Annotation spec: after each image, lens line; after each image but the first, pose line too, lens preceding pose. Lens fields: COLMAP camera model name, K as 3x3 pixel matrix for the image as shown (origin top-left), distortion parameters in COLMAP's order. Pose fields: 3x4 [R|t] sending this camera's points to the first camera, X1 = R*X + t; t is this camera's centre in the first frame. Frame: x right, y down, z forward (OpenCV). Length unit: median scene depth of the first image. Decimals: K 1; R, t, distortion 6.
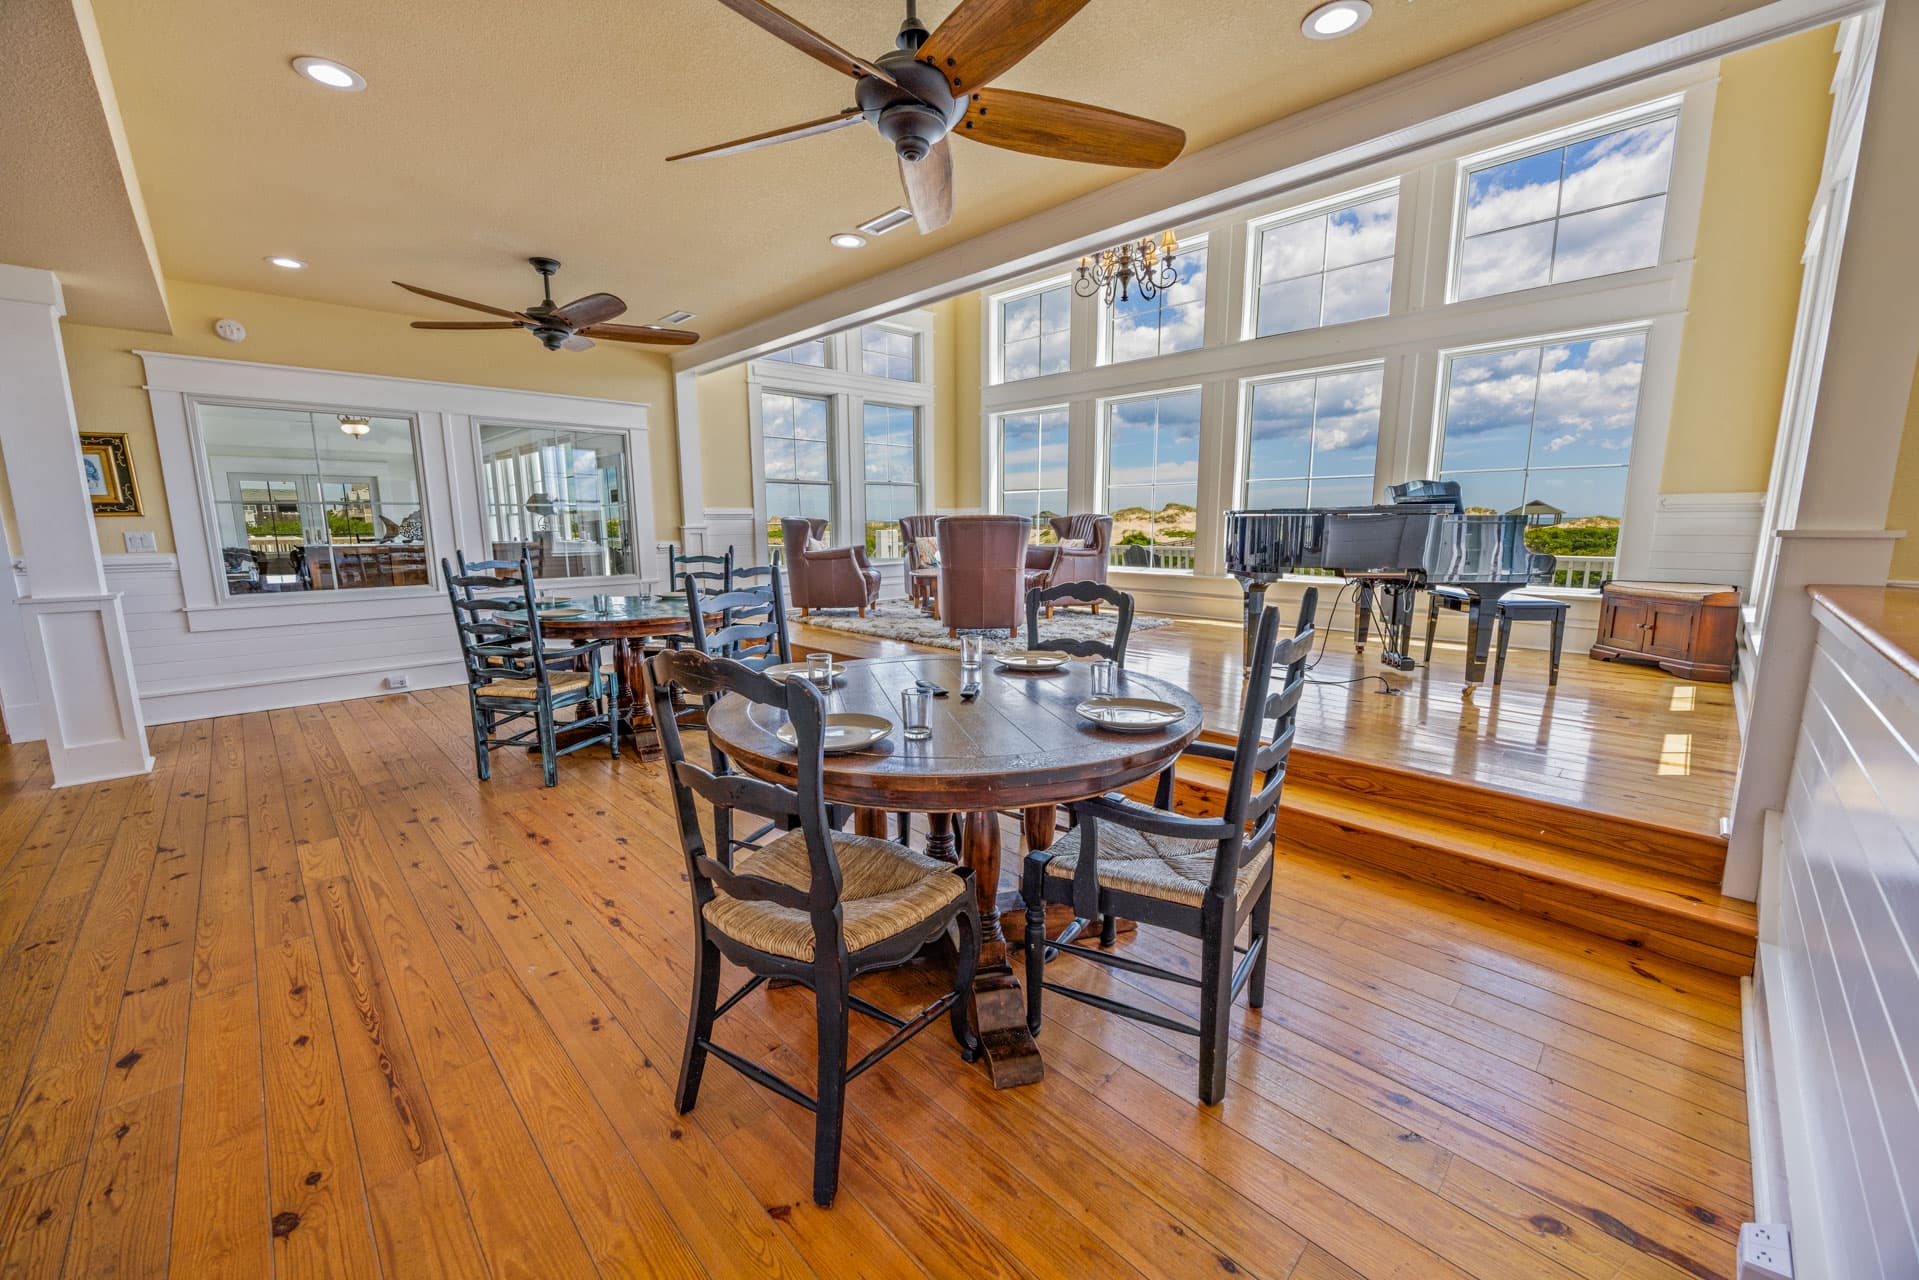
lens RADIAL K [[730.2, 0, 959.5], [0, 730.2, 640.0], [0, 0, 1]] dist [-0.000325, -0.000001]
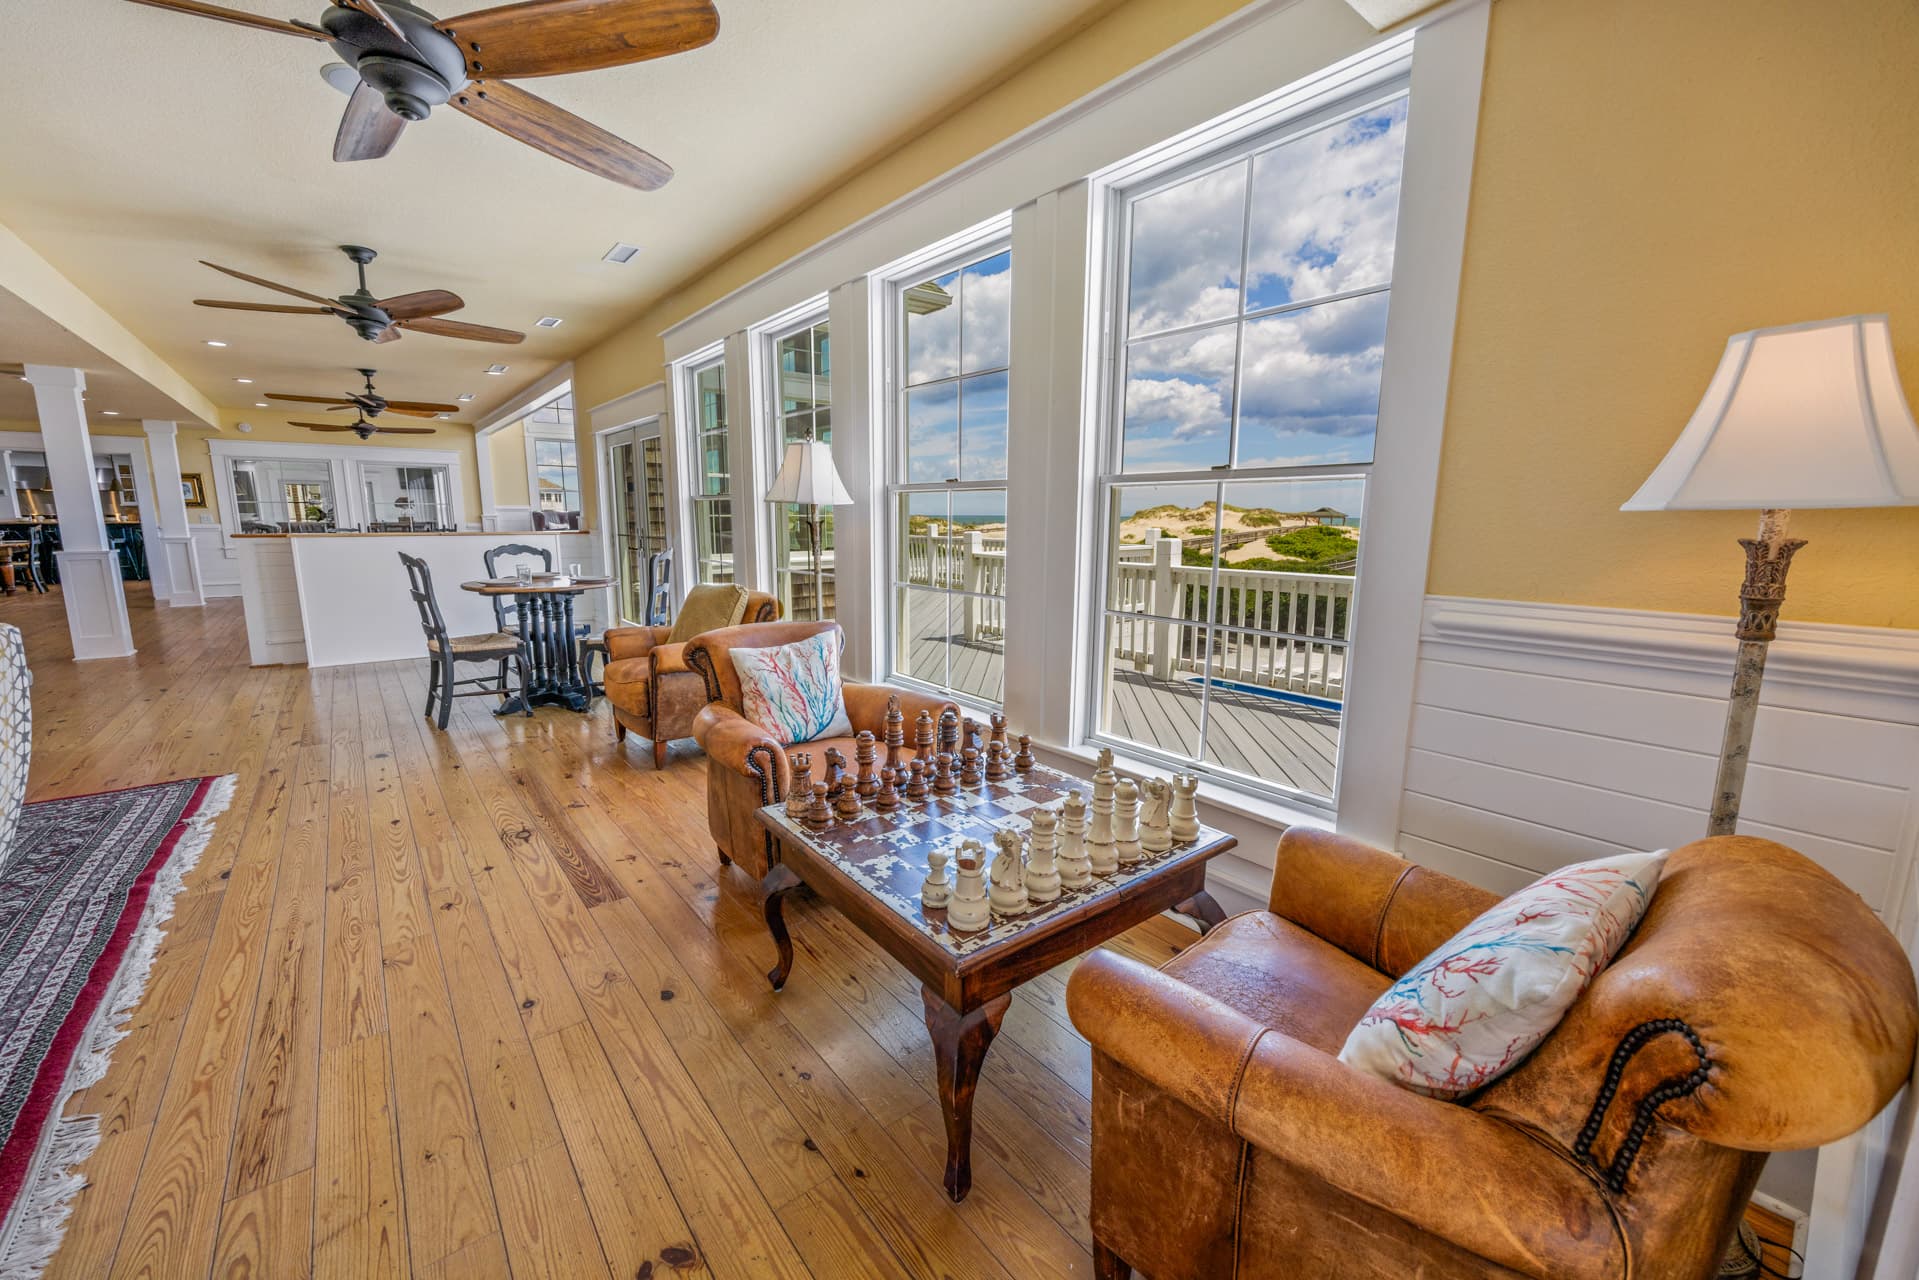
lens RADIAL K [[752.9, 0, 959.5], [0, 752.9, 640.0], [0, 0, 1]] dist [0.000978, 0.000079]
pose [[0.995999, 0.024163, -0.086038, 1.456985], [-0.024080, 0.999708, 0.002001, 0.184766], [0.086061, 0.000079, 0.996290, -1.162943]]
